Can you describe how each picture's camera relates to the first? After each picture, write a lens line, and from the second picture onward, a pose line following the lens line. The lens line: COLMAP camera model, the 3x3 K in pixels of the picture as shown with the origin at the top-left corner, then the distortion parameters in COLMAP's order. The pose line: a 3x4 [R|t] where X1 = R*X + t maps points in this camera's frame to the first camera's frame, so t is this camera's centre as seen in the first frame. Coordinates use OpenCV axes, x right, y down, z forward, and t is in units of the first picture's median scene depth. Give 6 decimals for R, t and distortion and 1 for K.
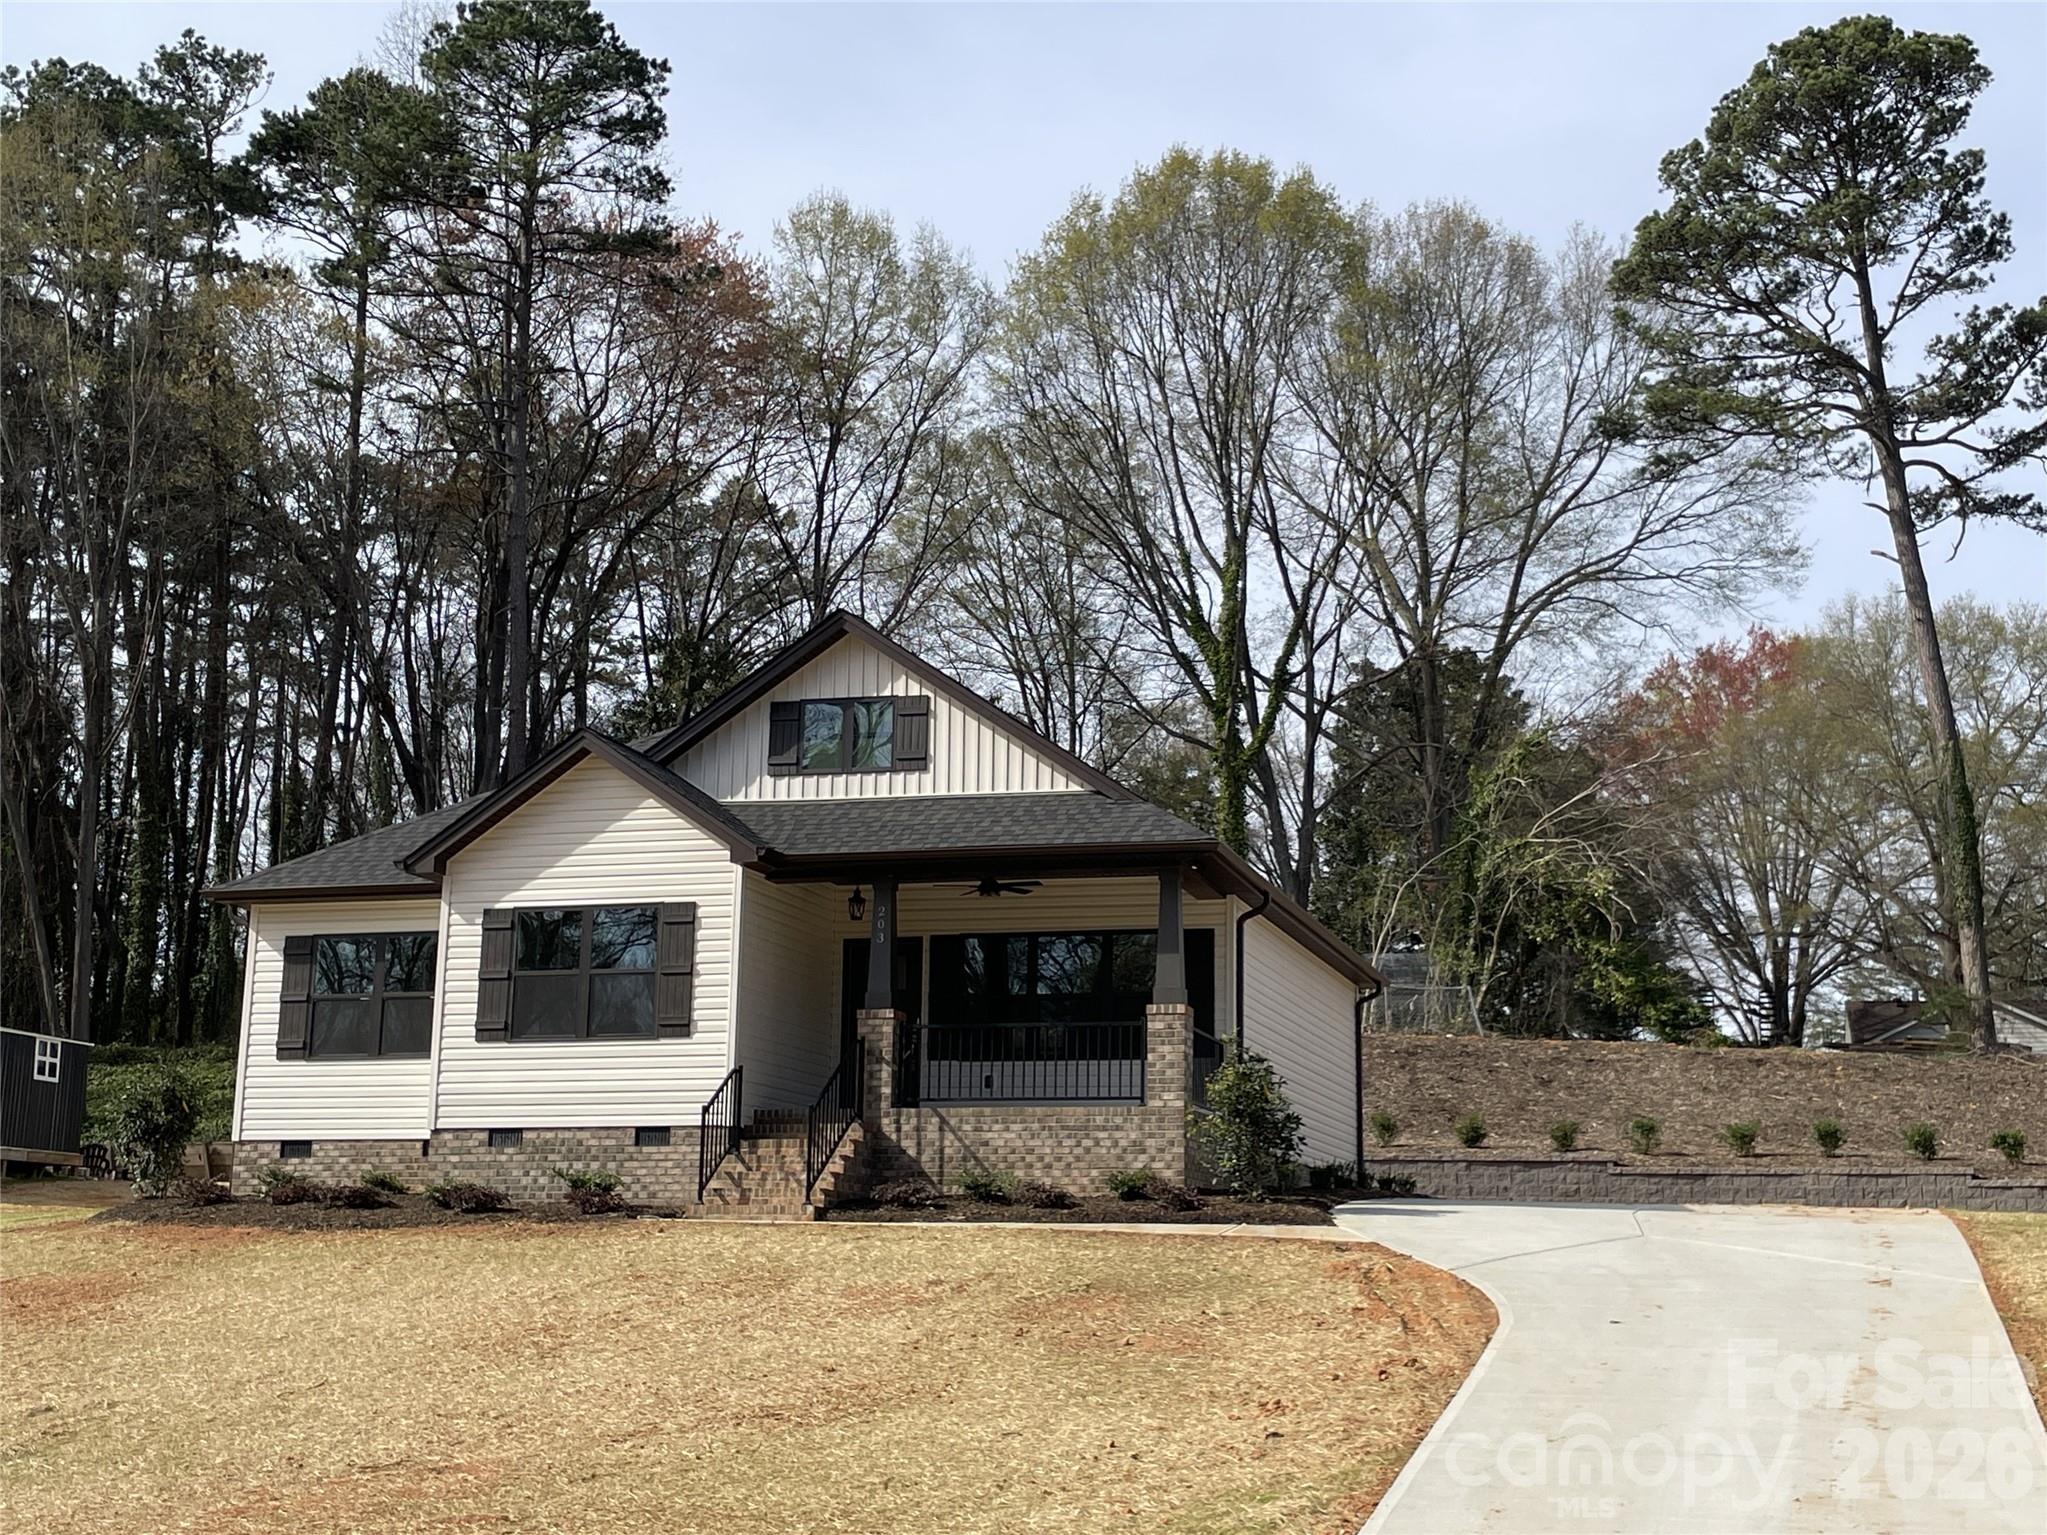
lens RADIAL K [[2507.4, 0, 1023.5], [0, 2507.4, 767.5], [0, 0, 1]] dist [0.088096, -0.016023]
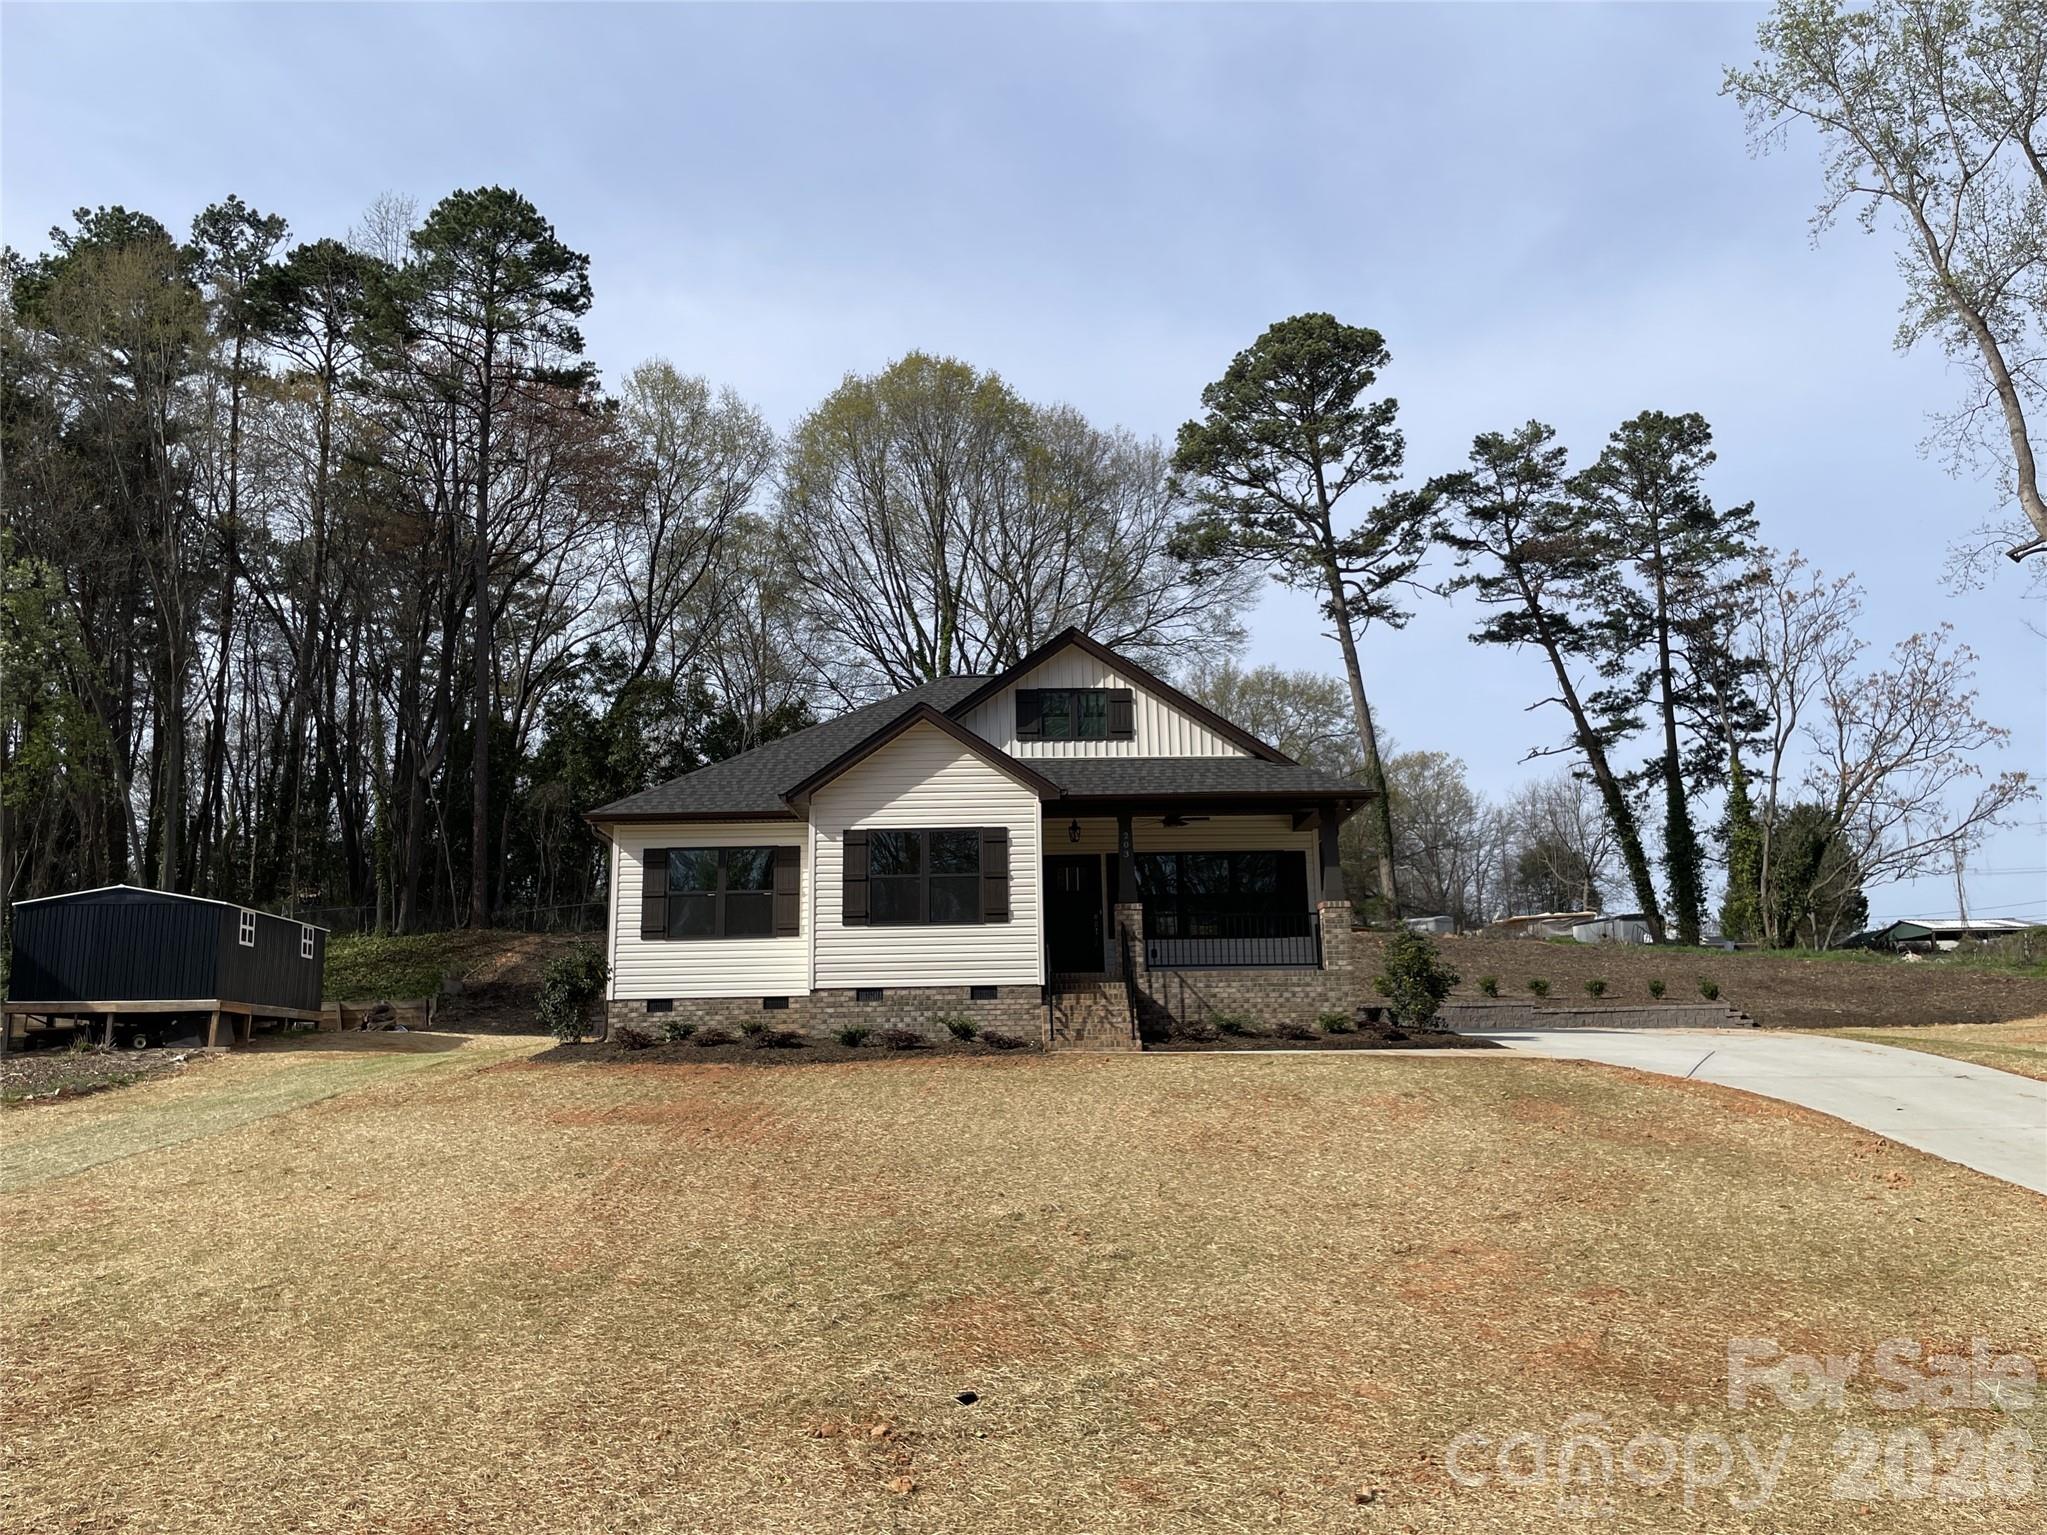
lens RADIAL K [[1559.4, 0, 1022.9], [0, 1559.4, 755.3], [0, 0, 1]] dist [0.114113, -0.116030]
pose [[0.965939, 0.026806, 0.257378, -0.329829], [-0.026243, 0.999640, -0.005624, 0.016669], [-0.257436, -0.001322, 0.966294, 0.138019]]
